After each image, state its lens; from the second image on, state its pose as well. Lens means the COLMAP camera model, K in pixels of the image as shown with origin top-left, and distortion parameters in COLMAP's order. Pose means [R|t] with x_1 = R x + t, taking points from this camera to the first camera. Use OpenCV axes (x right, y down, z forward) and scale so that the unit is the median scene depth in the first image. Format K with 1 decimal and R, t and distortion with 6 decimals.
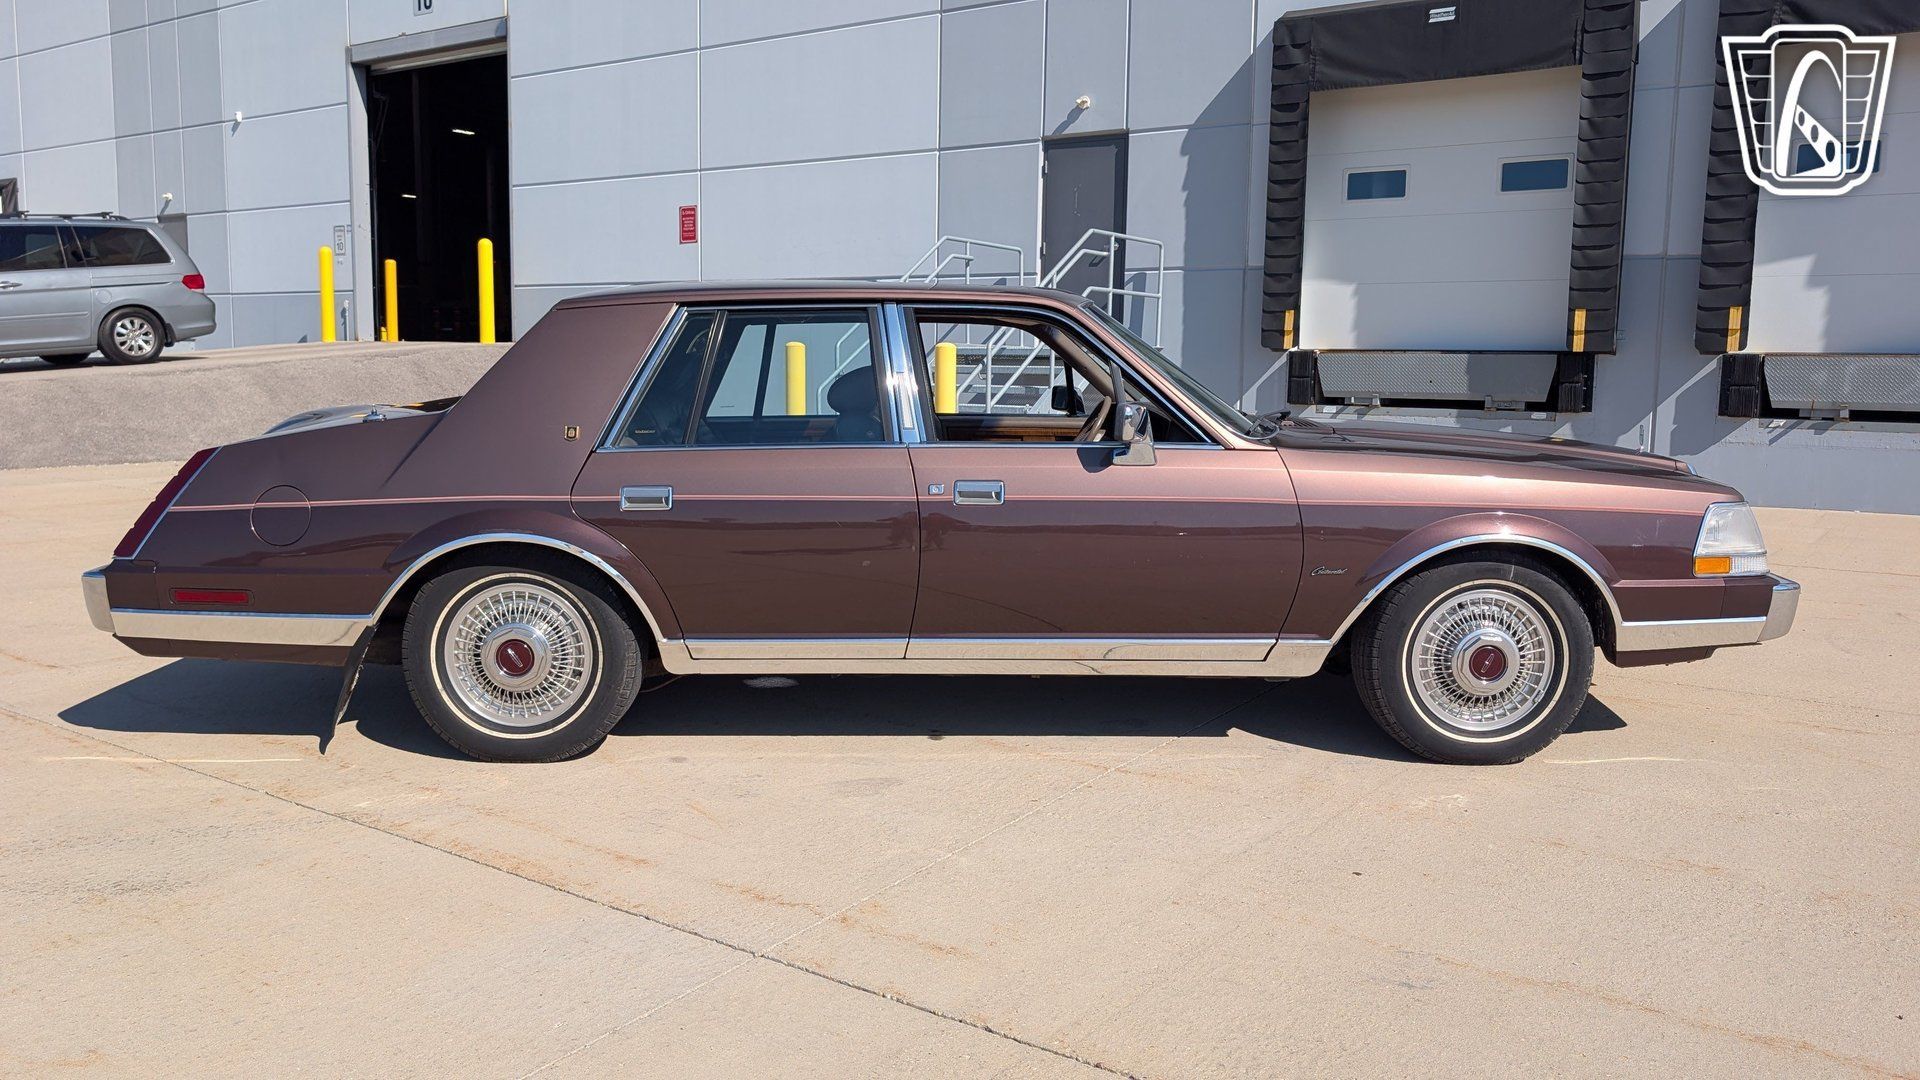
lens RADIAL K [[1446.7, 0, 958.5], [0, 1446.7, 512.0], [0, 0, 1]] dist [0.012496, -0.014907]
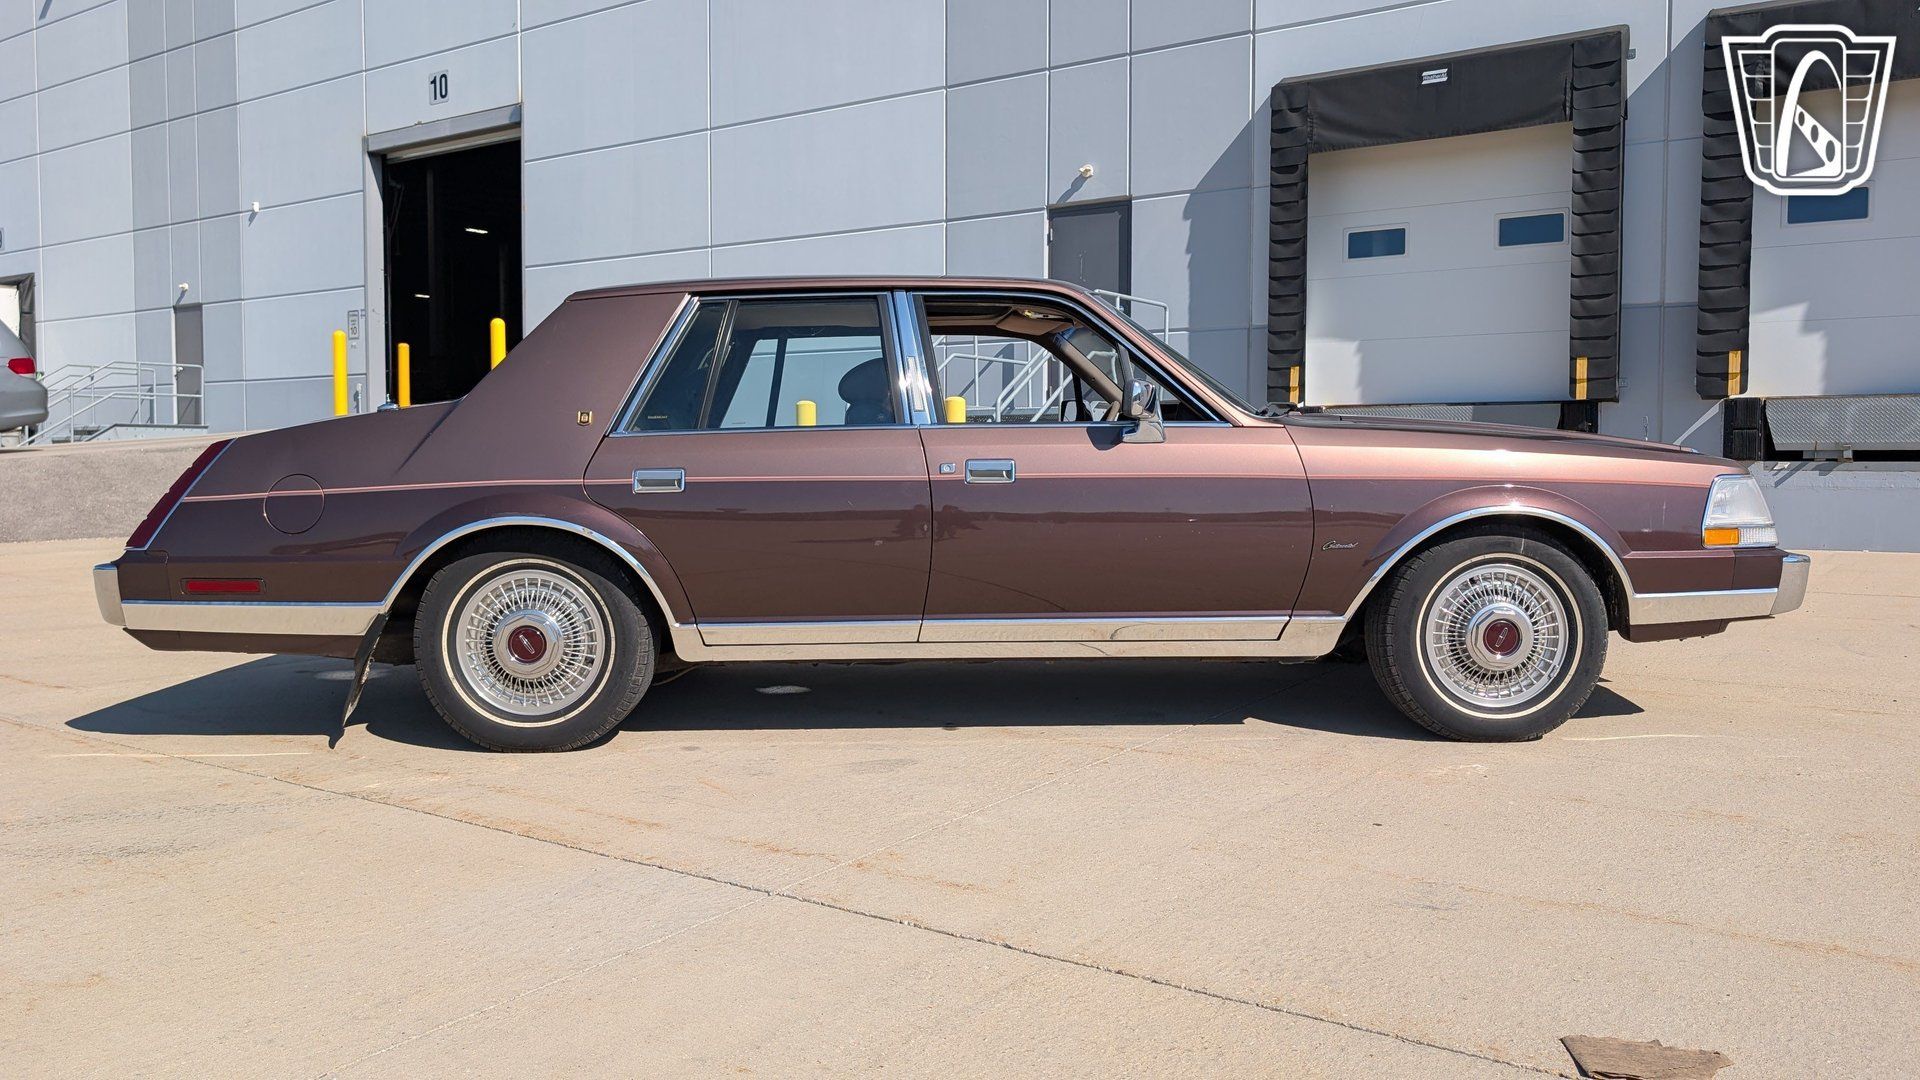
lens RADIAL K [[1446.7, 0, 973.8], [0, 1446.7, 506.2], [0, 0, 1]] dist [0.012496, -0.014907]
pose [[0.999892, -0.014186, 0.003742, -0.001133], [0.014410, 0.997541, -0.068586, 0.076641], [-0.002760, 0.068633, 0.997638, -0.001643]]
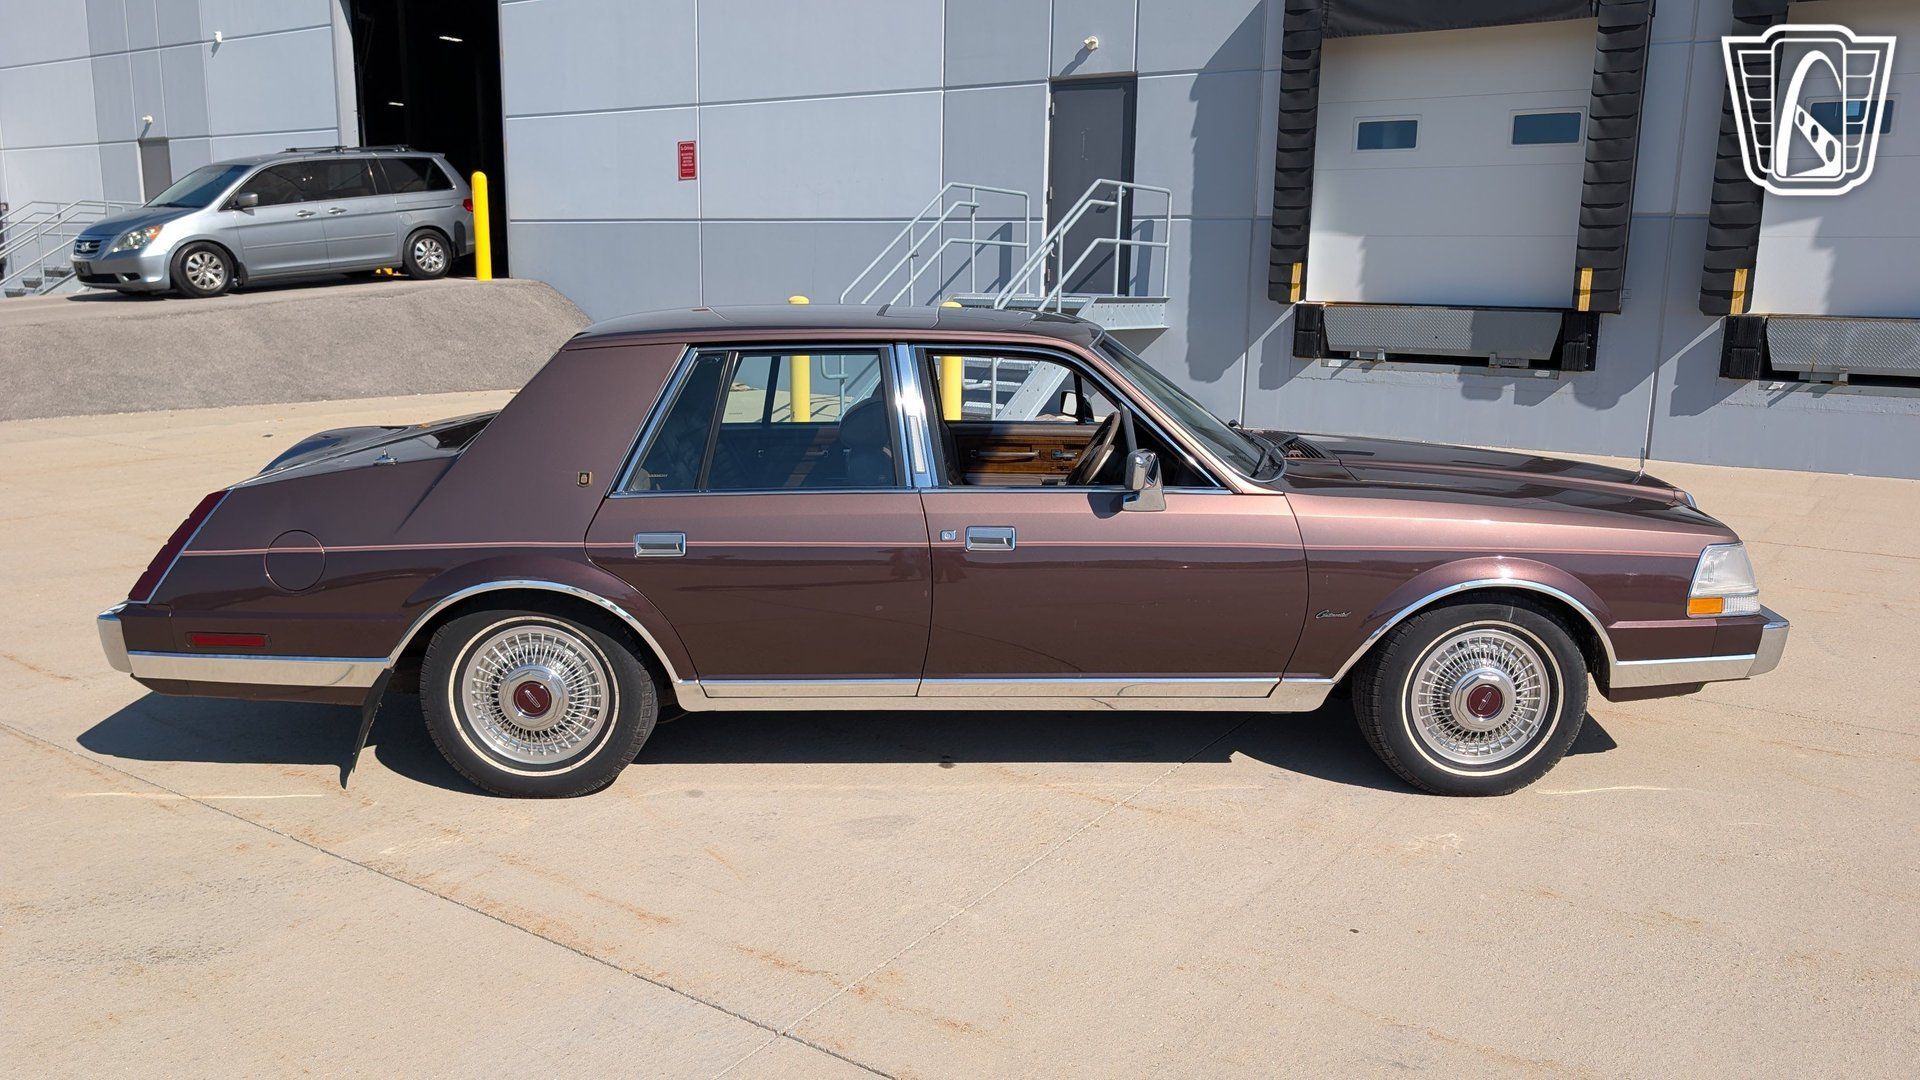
lens RADIAL K [[1446.7, 0, 987.3], [0, 1446.7, 545.3], [0, 0, 1]] dist [0.012496, -0.014907]
pose [[0.999830, 0.000975, 0.018415, -0.006283], [-0.002487, 0.996607, 0.082268, -0.088437], [-0.018272, -0.082300, 0.996440, -0.007625]]
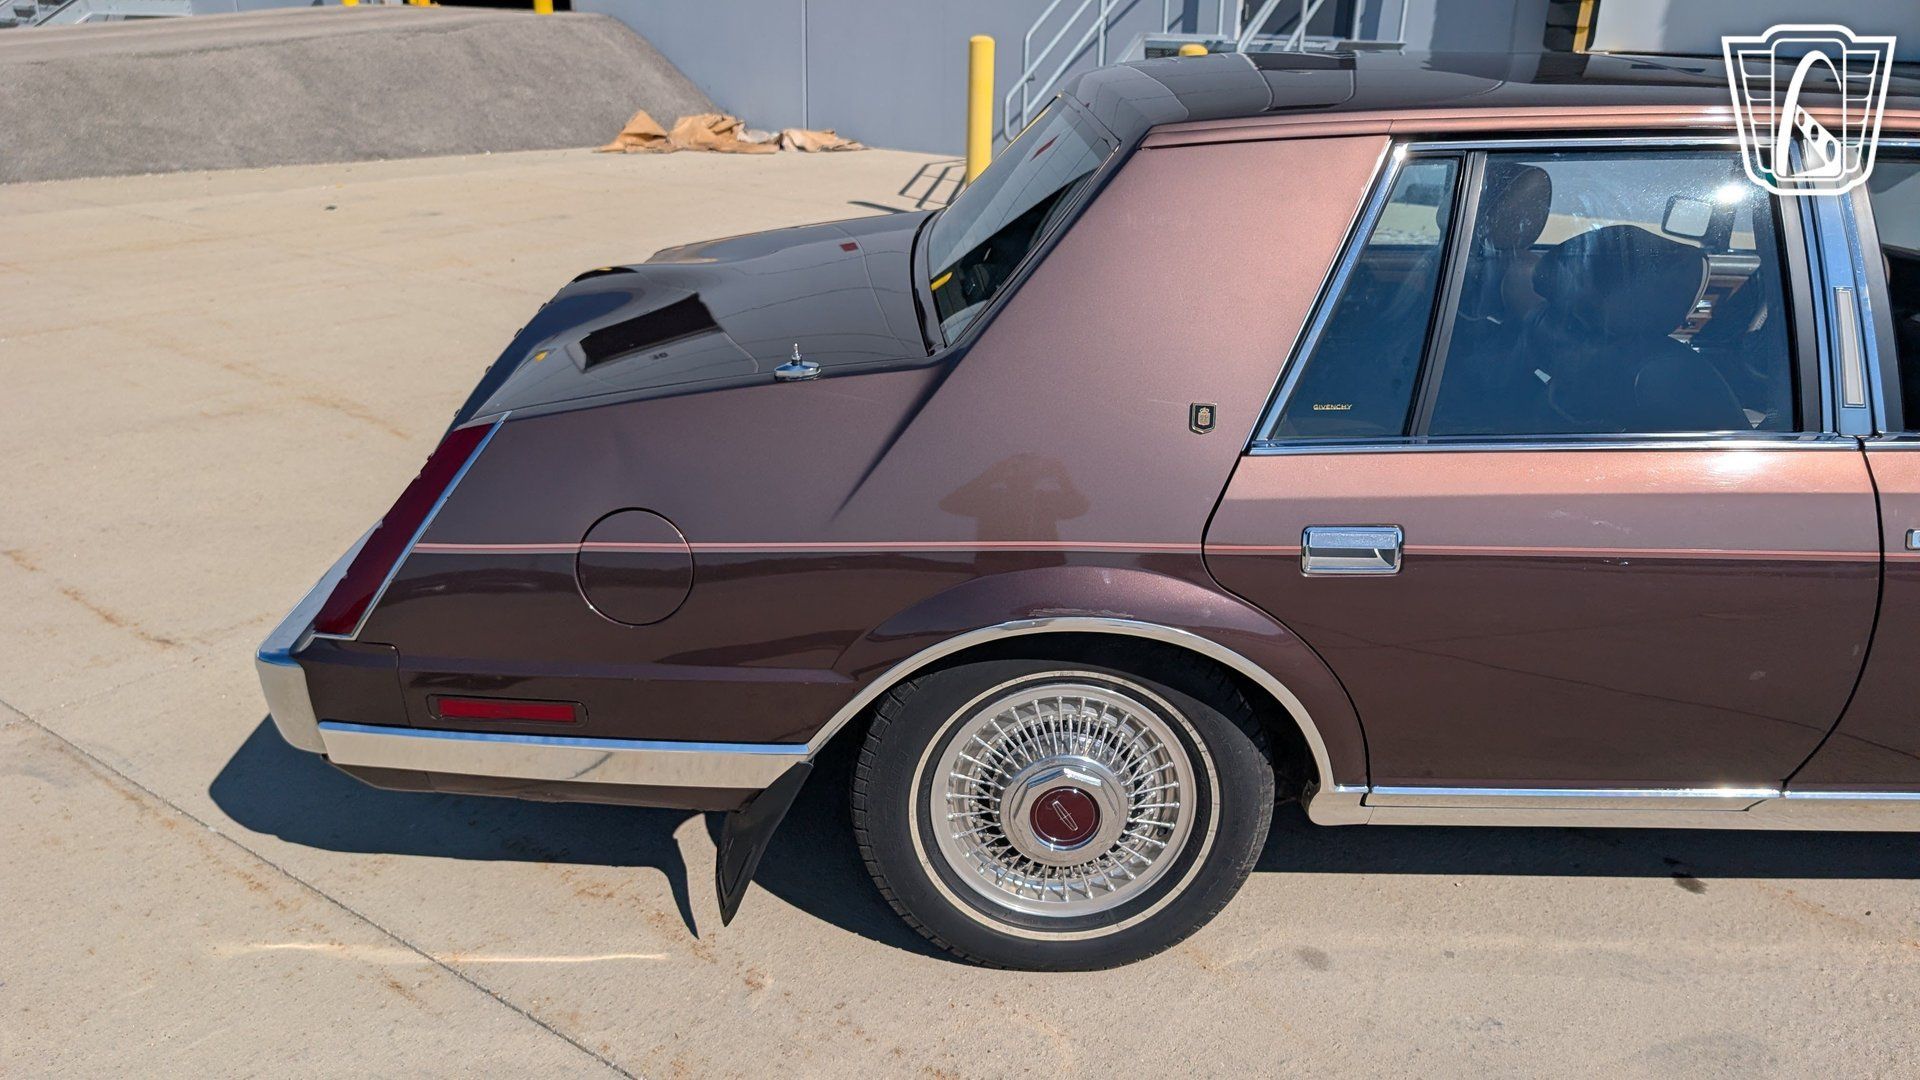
lens RADIAL K [[1446.7, 0, 968.5], [0, 1446.7, 561.4], [0, 0, 1]] dist [0.012496, -0.014907]
pose [[0.999874, 0.015767, -0.001935, -0.334249], [-0.014749, 0.966664, 0.255625, -0.127803], [0.005901, -0.255564, 0.966774, 0.484568]]
